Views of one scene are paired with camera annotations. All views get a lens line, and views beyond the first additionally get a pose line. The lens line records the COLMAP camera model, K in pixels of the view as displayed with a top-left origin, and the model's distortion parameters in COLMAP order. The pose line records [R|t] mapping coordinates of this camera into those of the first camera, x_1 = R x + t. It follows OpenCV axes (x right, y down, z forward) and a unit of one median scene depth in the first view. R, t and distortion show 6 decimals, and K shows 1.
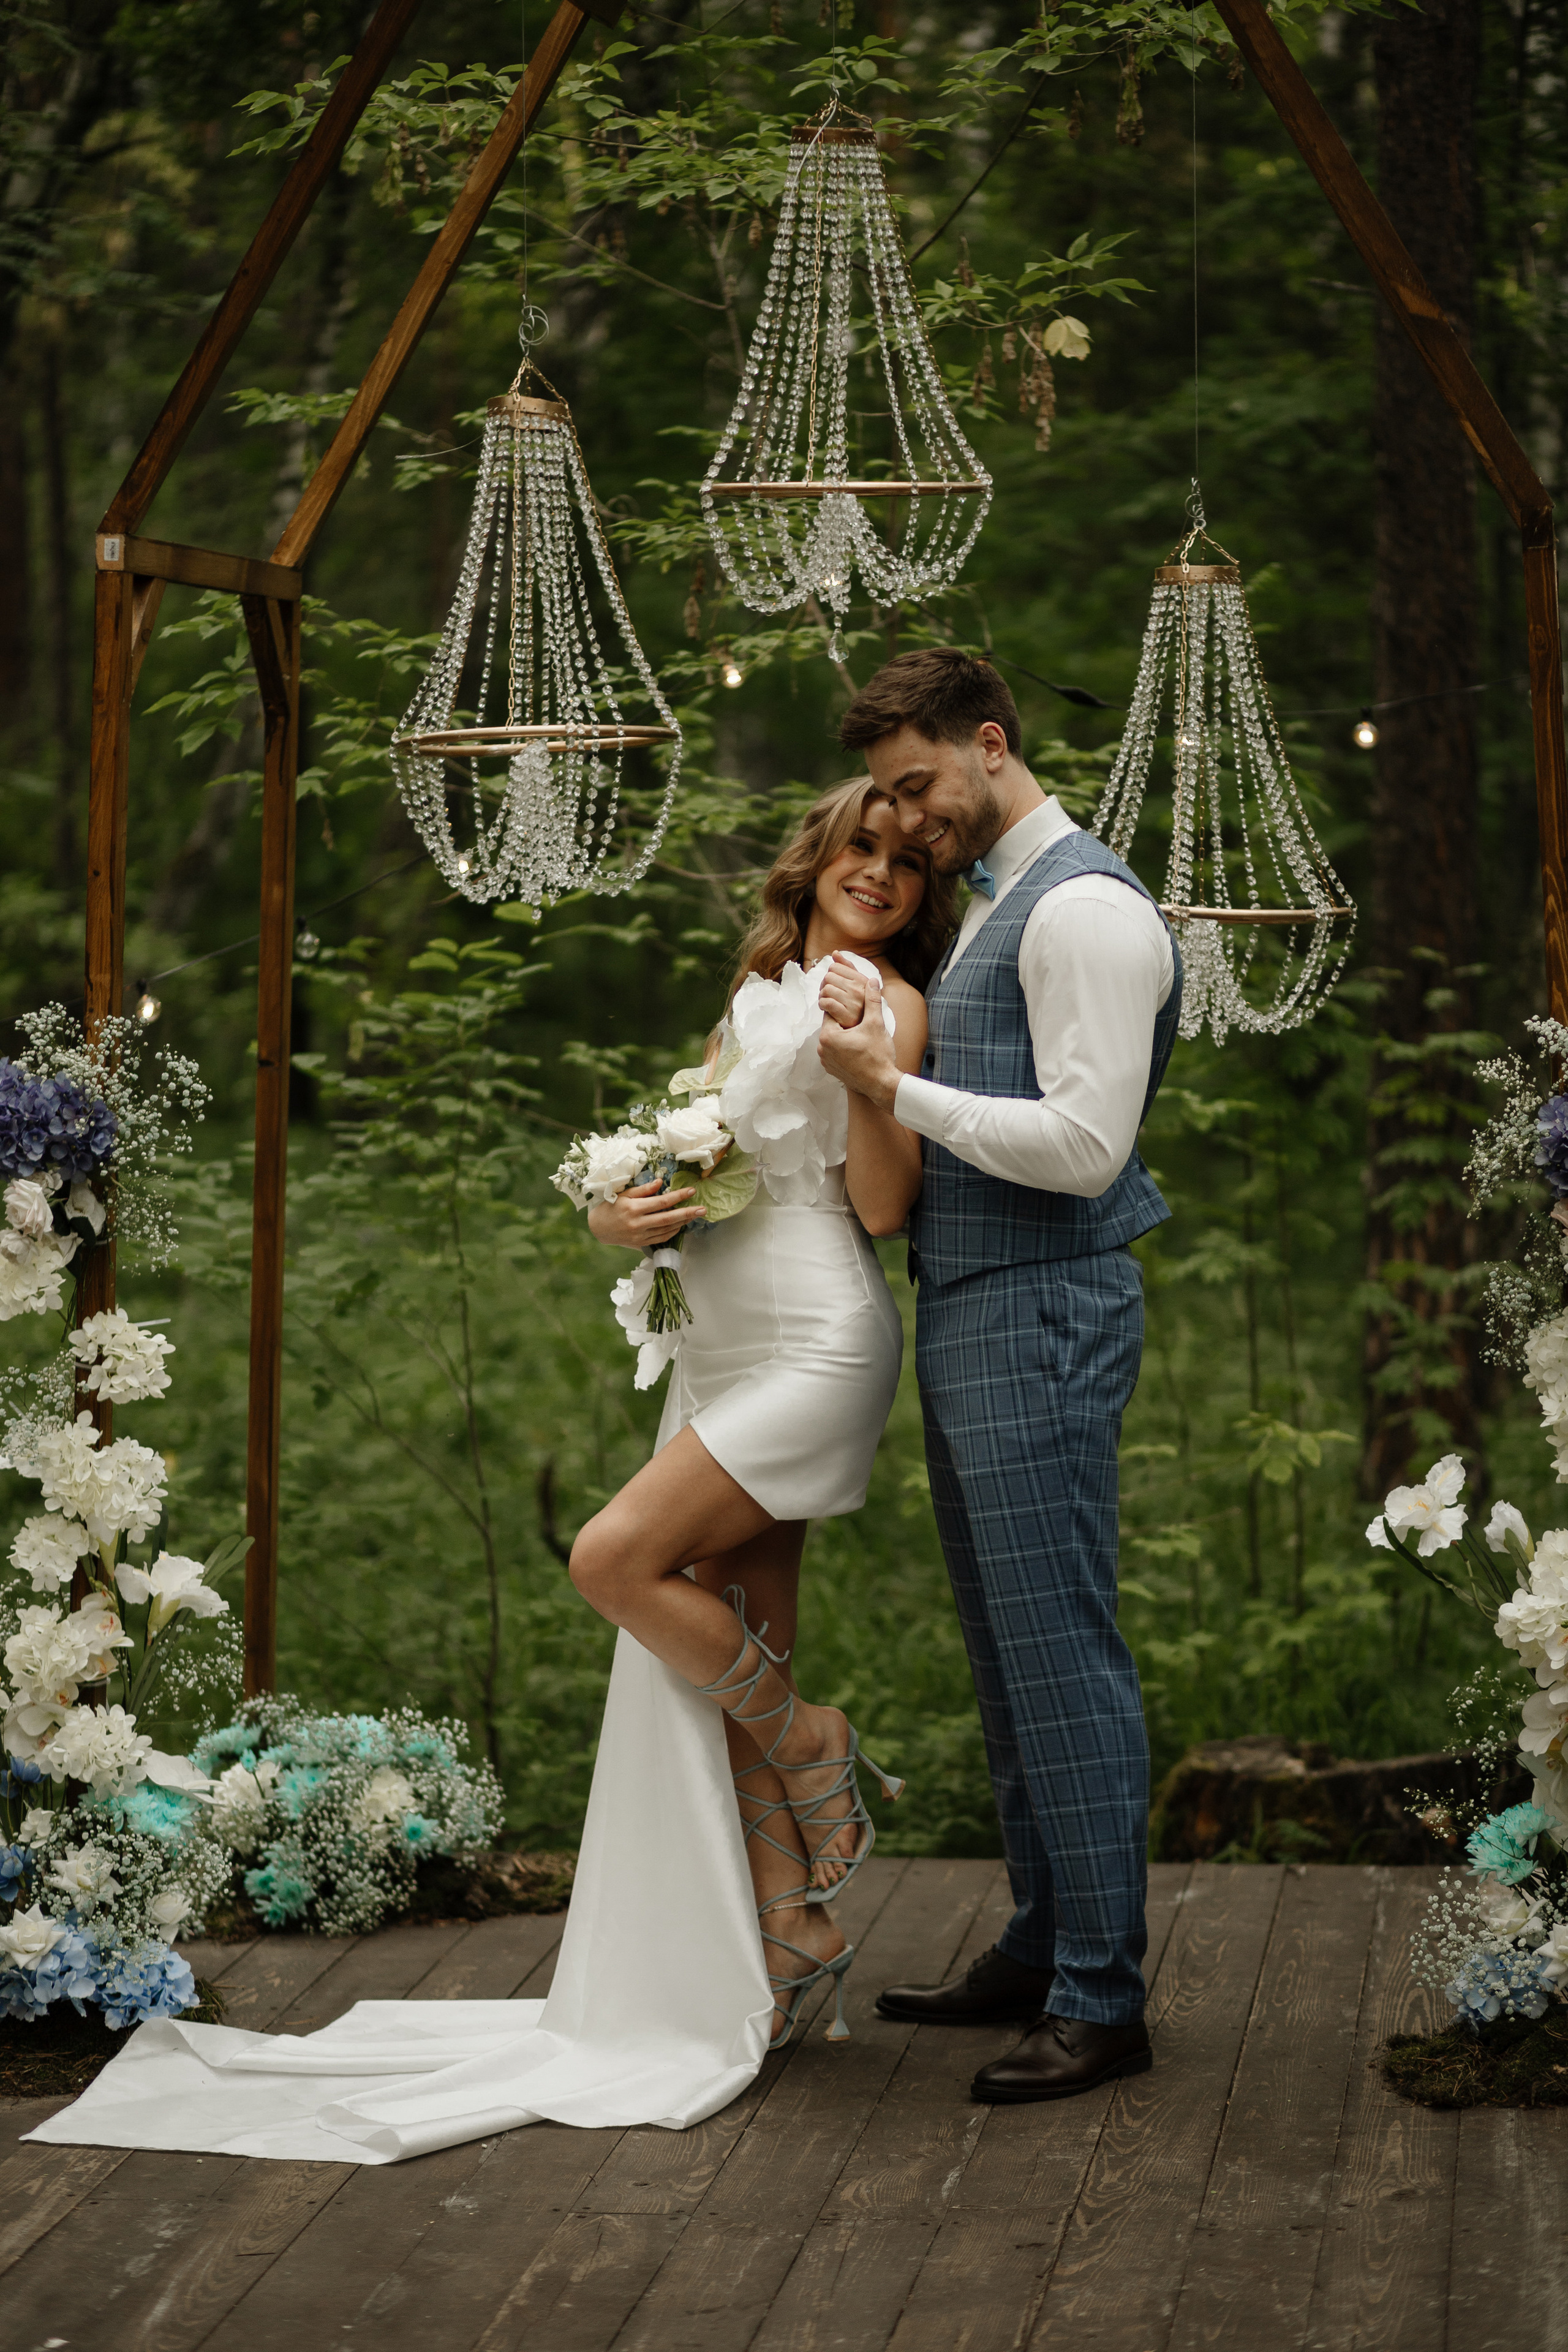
lens RADIAL K [[5679.9, 0, 777.0], [0, 5679.9, 1175.9], [0, 0, 1]] dist [-0.145228, 0.000000]
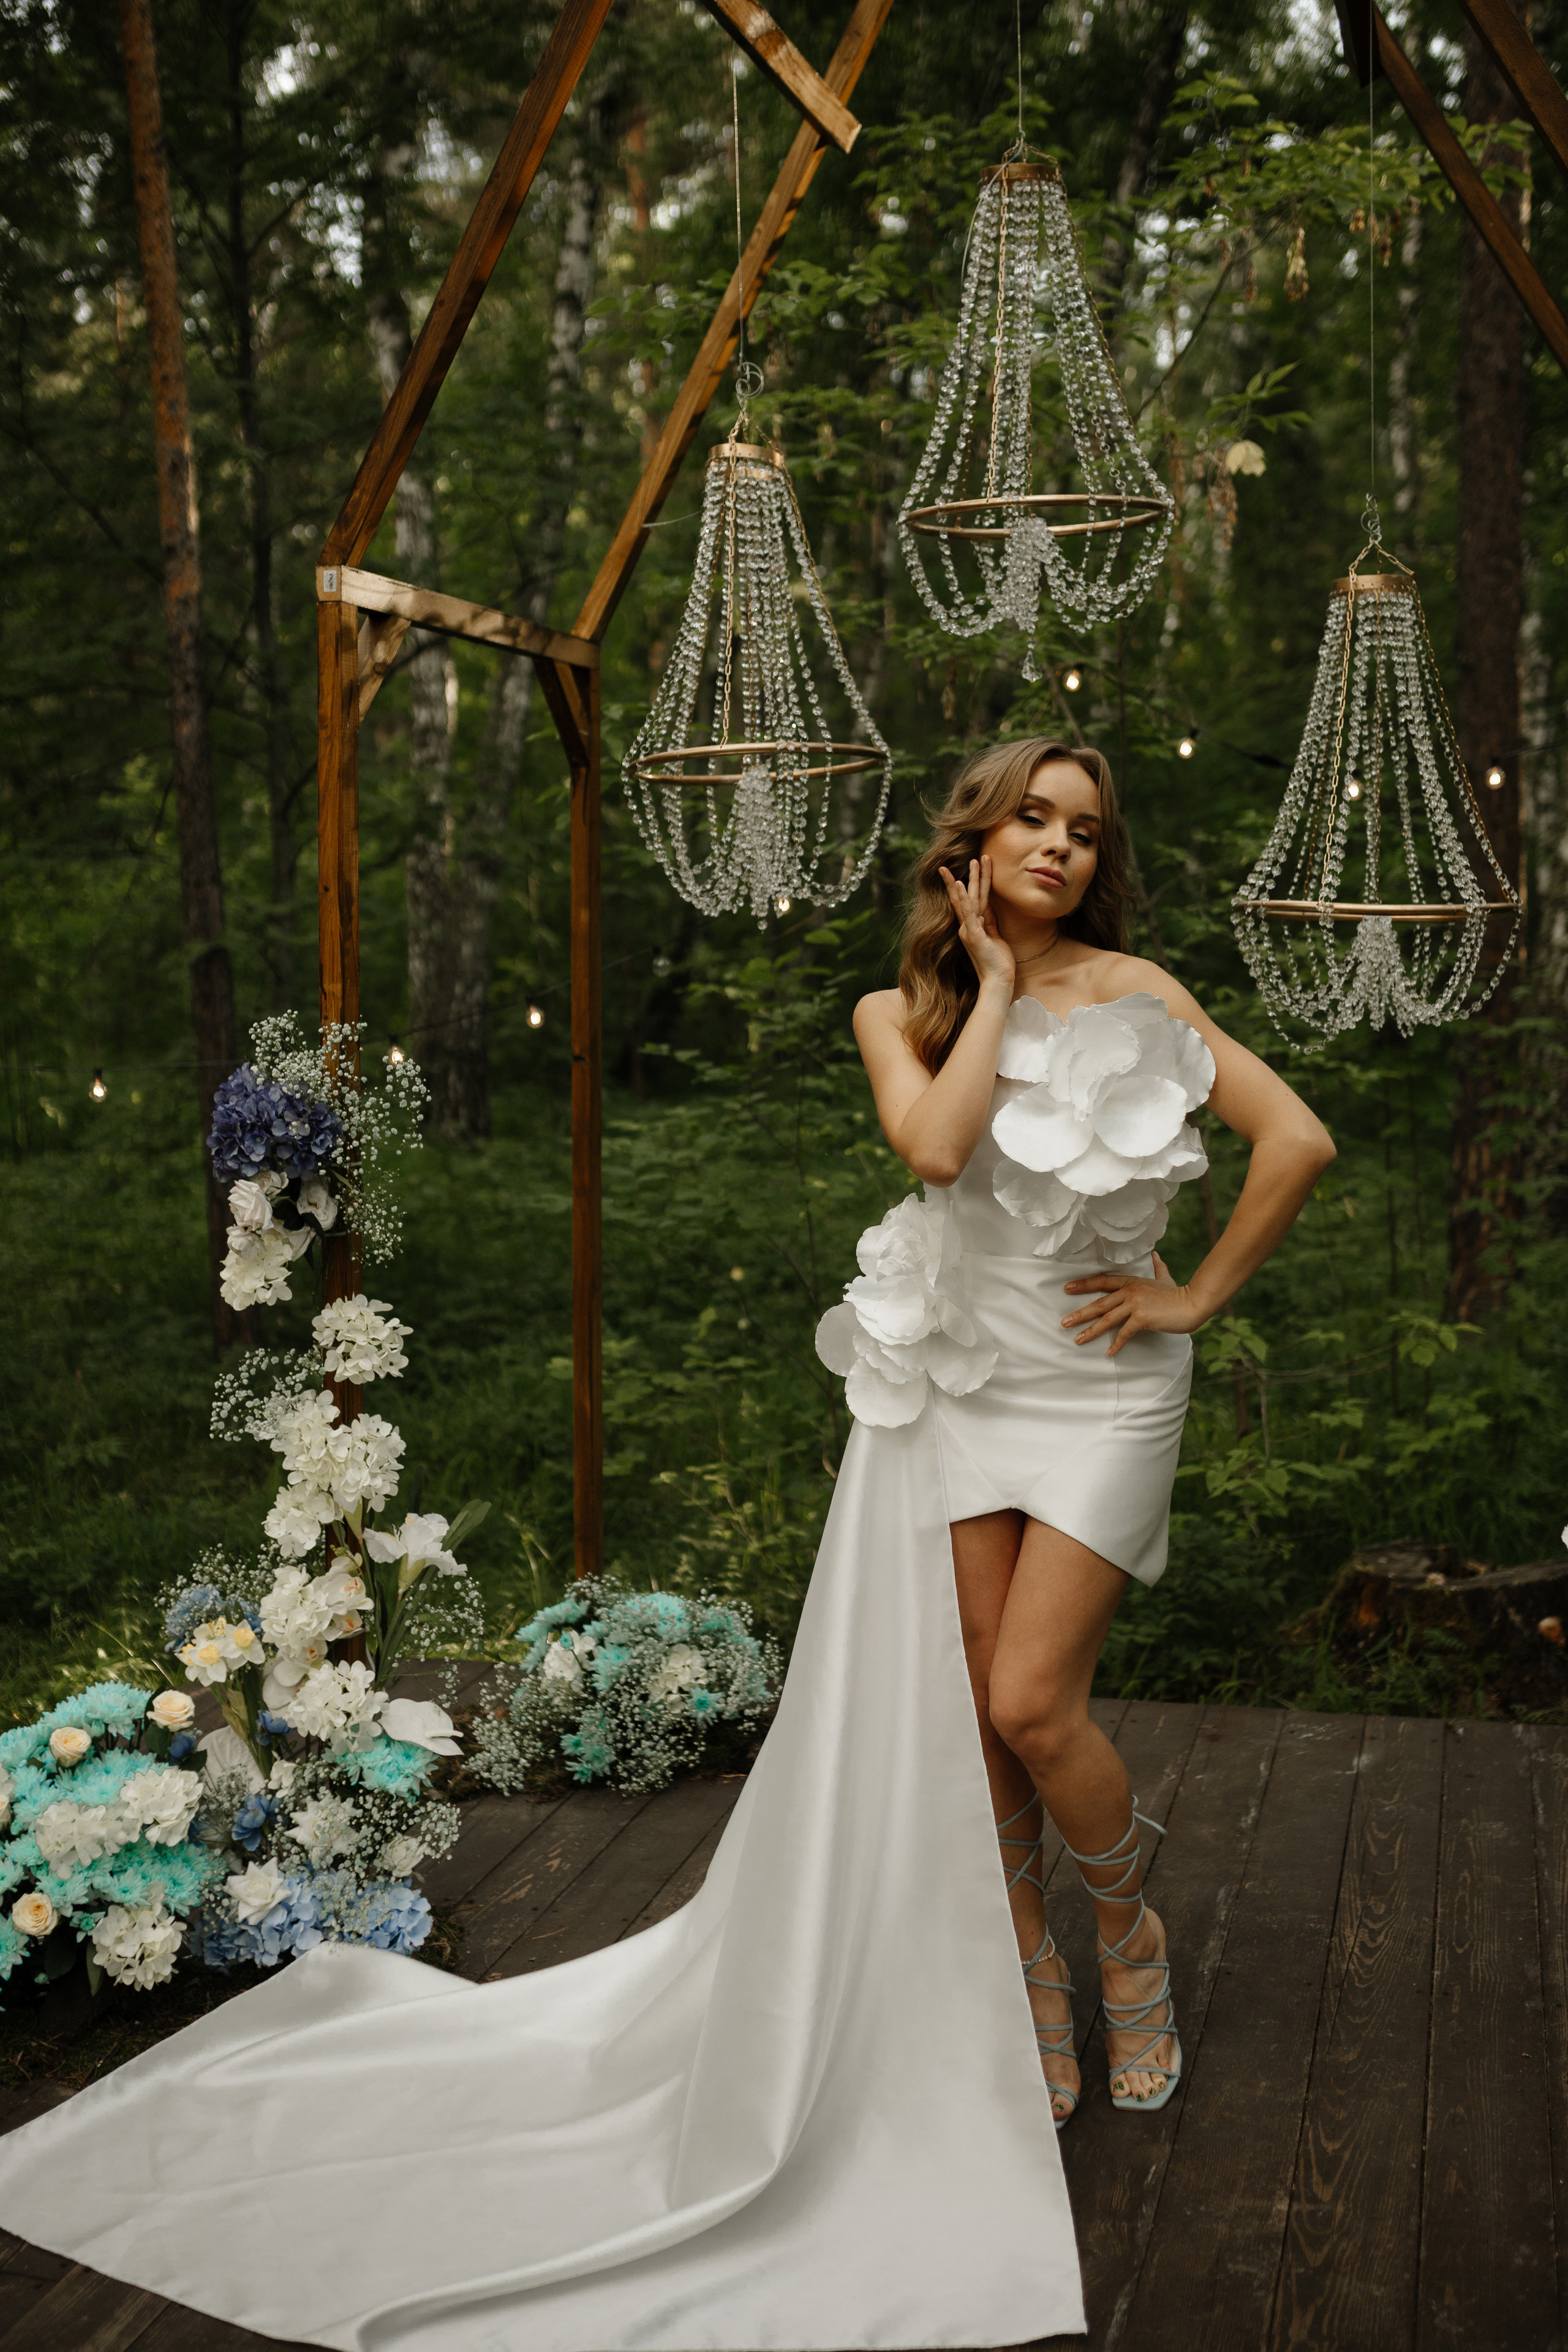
lens RADIAL K [[2425.8, 0, 781.0], [0, 2425.8, 1178.2], [0, 0, 1]] dist [-0.038429, 0.000000]
pose [[0.989021, -0.007313, -0.147596, 0.031952], [0.012881, 0.999239, 0.036806, -0.014761], [0.147214, -0.038303, 0.988363, 0.559471]]
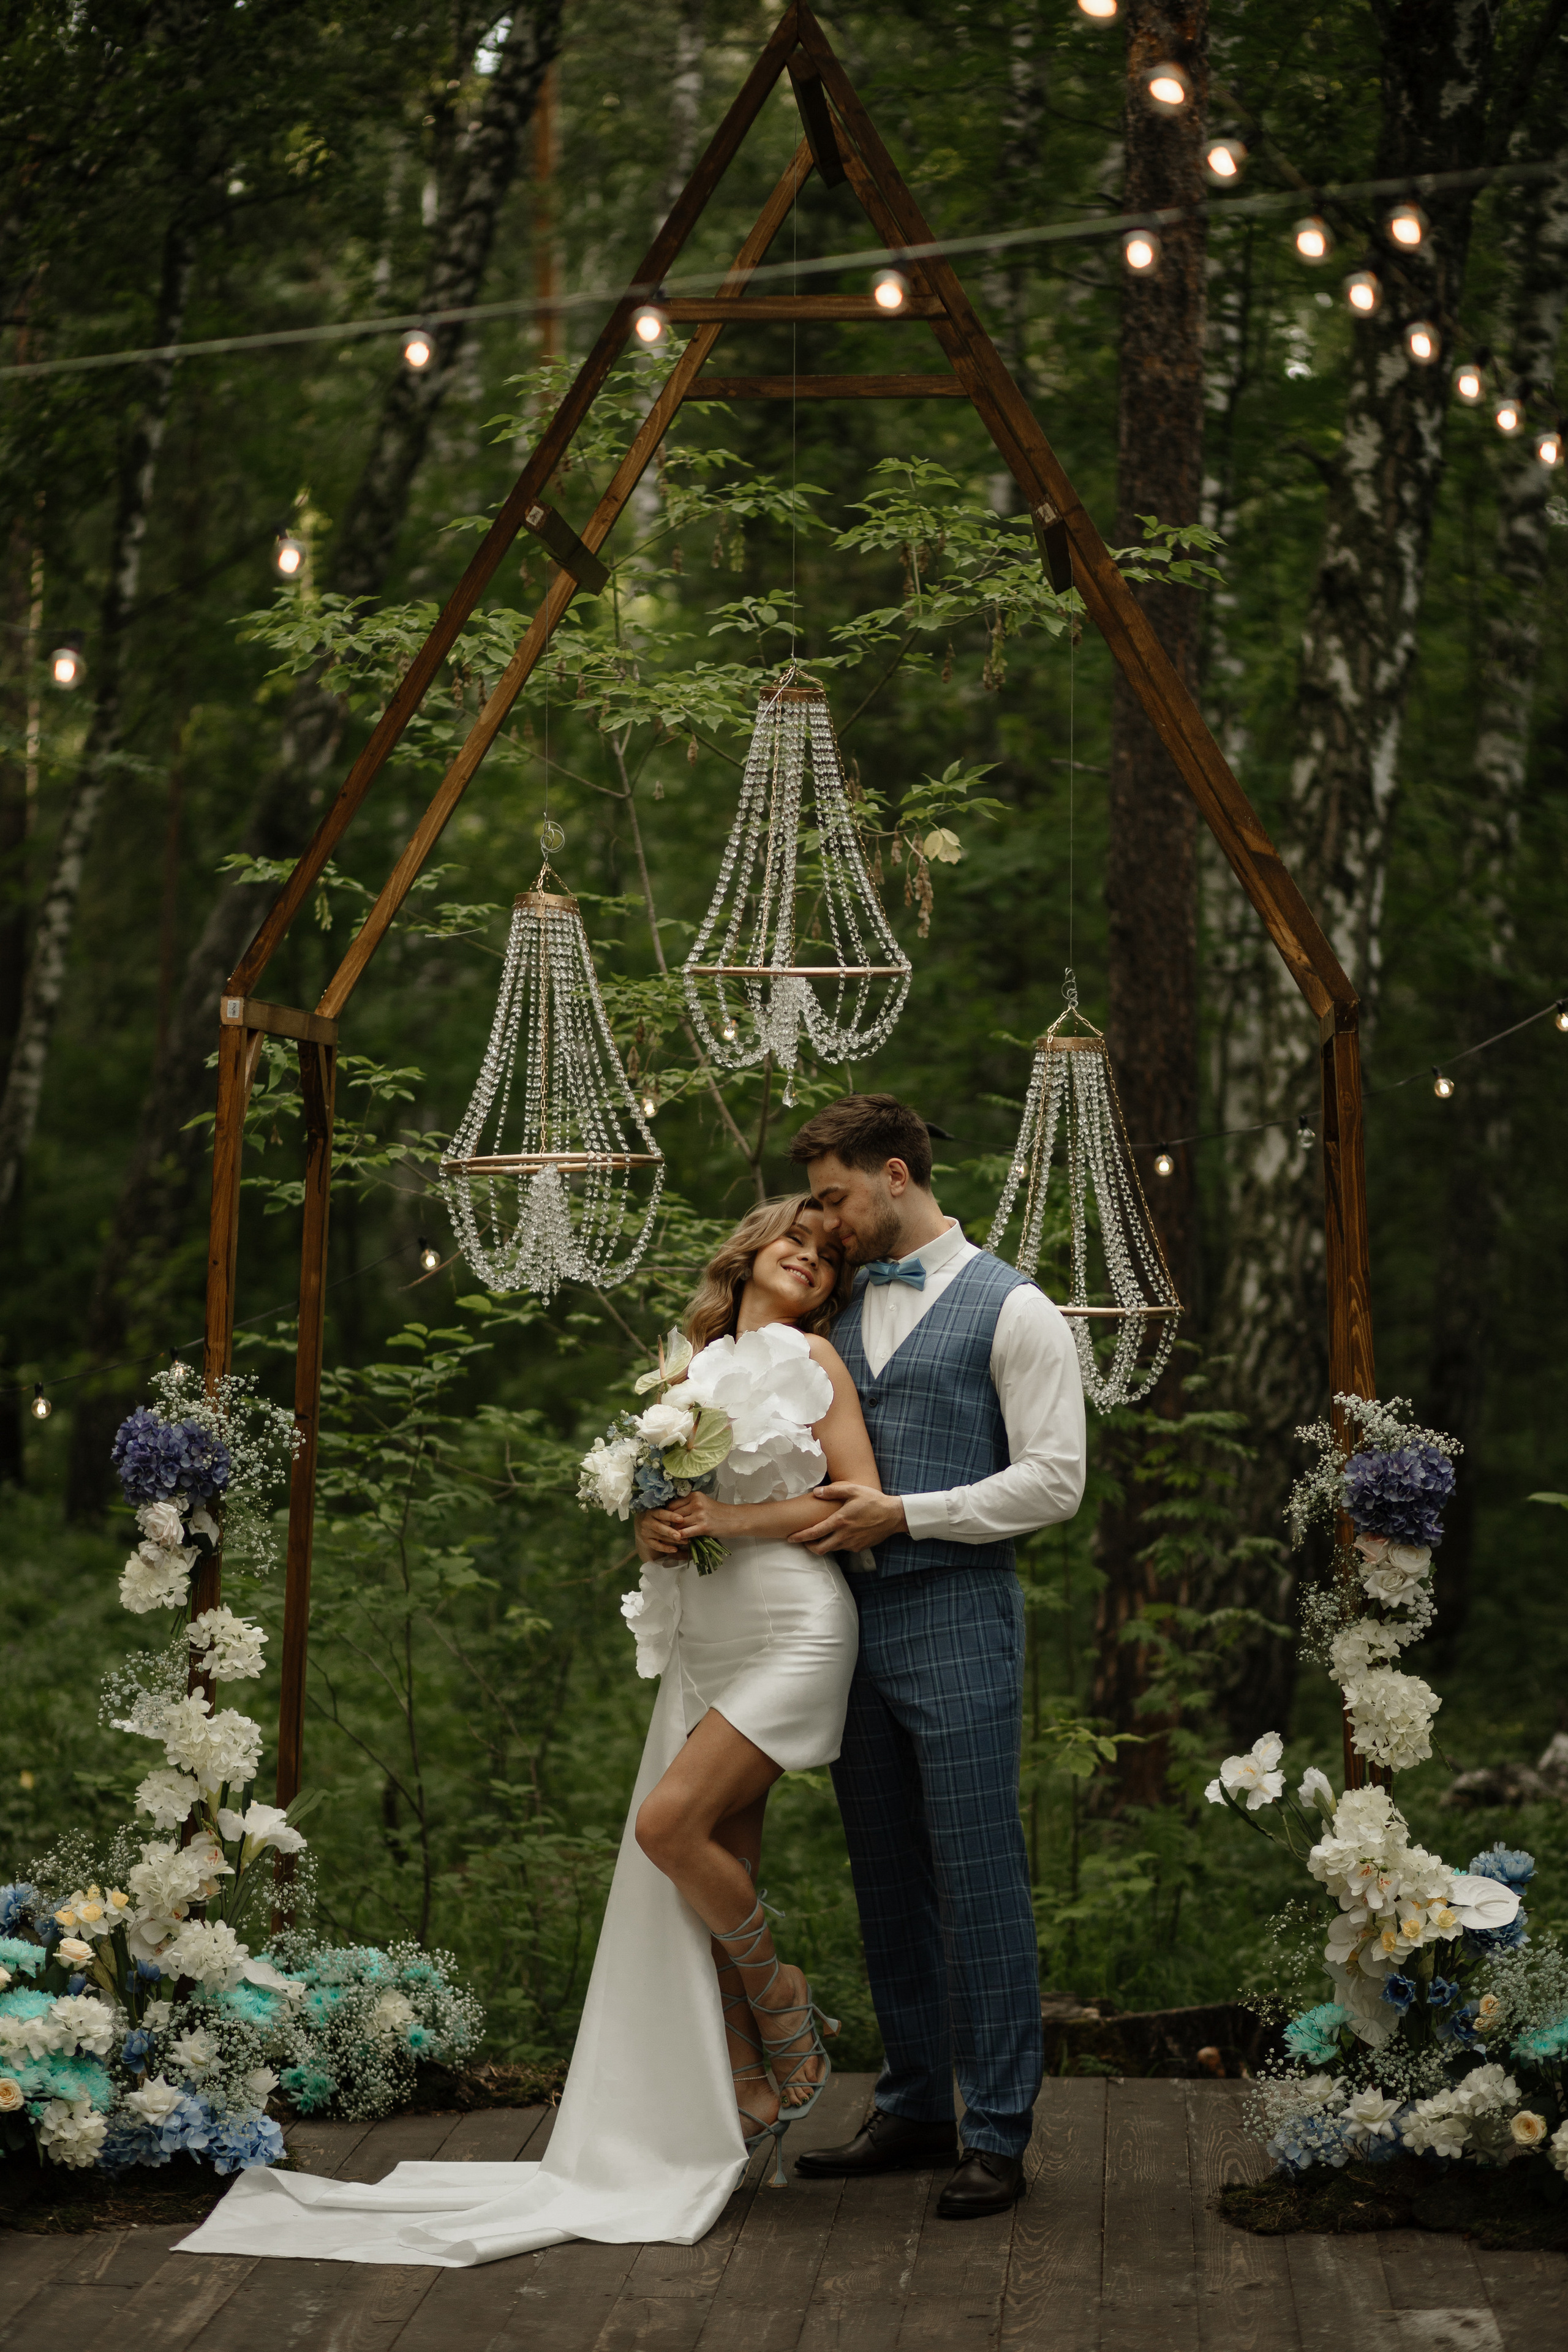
lens RADIAL K [[5679.9, 0, 781.0], [0, 5679.9, 1160.0], [0, 0, 1]] dist [-0.145228, 0.000000]
pose [[0.997207, 0.018235, 0.072427, -0.086352], [-0.013029, 0.997341, -0.071706, 0.013165], [-0.073542, 0.070562, 0.994793, -0.277218]]
